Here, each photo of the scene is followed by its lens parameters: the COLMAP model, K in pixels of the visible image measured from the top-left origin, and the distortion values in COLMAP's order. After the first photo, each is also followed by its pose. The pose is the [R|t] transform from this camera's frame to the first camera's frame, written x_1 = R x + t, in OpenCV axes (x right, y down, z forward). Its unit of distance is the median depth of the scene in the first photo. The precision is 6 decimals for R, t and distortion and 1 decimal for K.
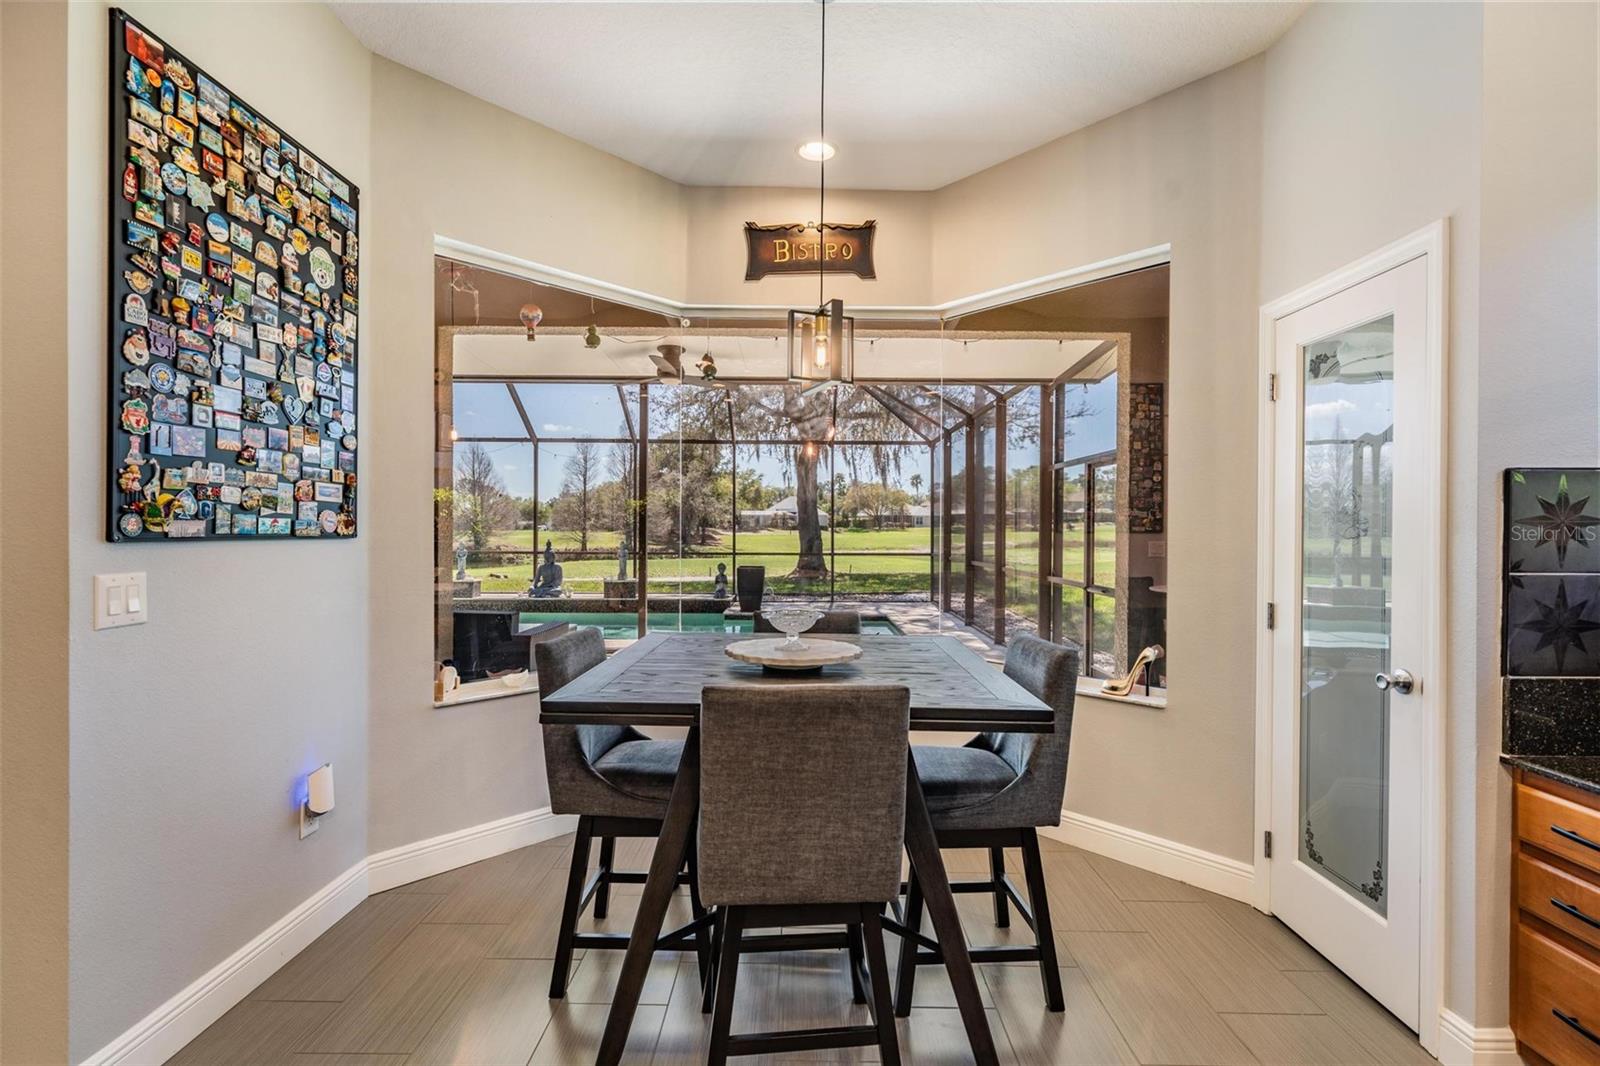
lens RADIAL K [[723.7, 0, 791.4], [0, 723.7, 530.8], [0, 0, 1]] dist [0.001858, -0.001274]
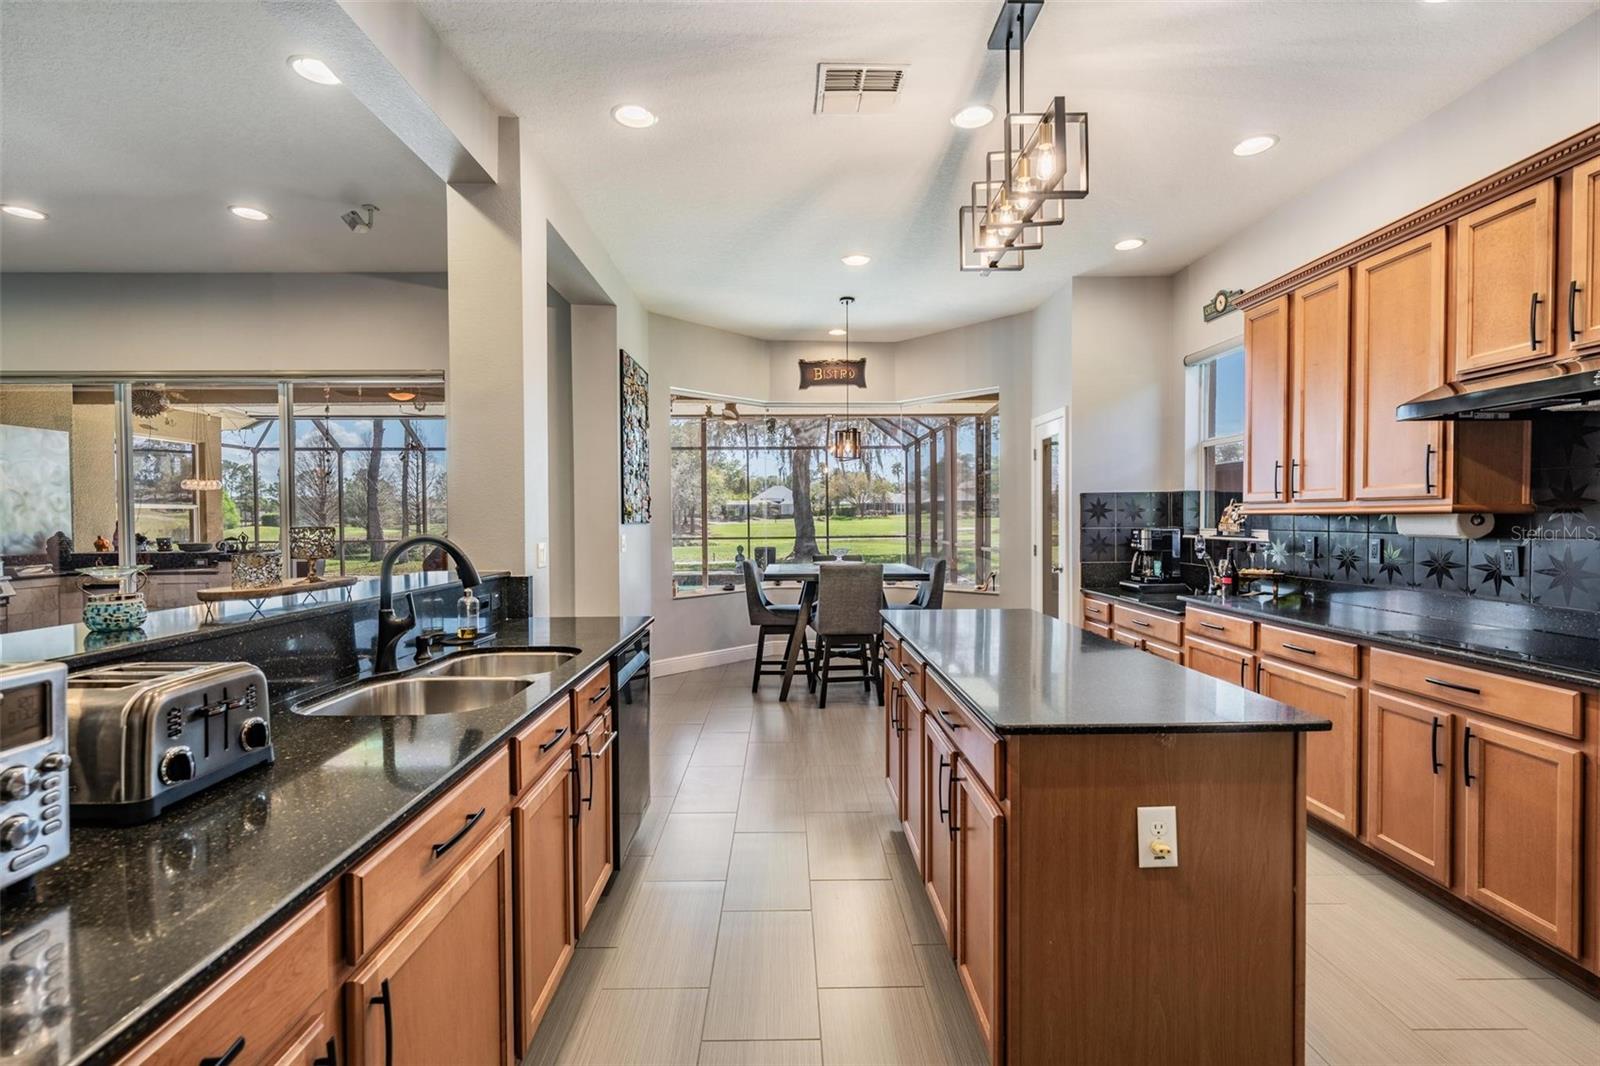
lens RADIAL K [[723.7, 0, 785.1], [0, 723.7, 534.0], [0, 0, 1]] dist [0.001858, -0.001274]
pose [[0.999778, -0.014820, 0.014979, -0.199623], [0.014518, 0.999694, 0.020044, 0.004210], [-0.015271, -0.019822, 0.999687, -1.386128]]
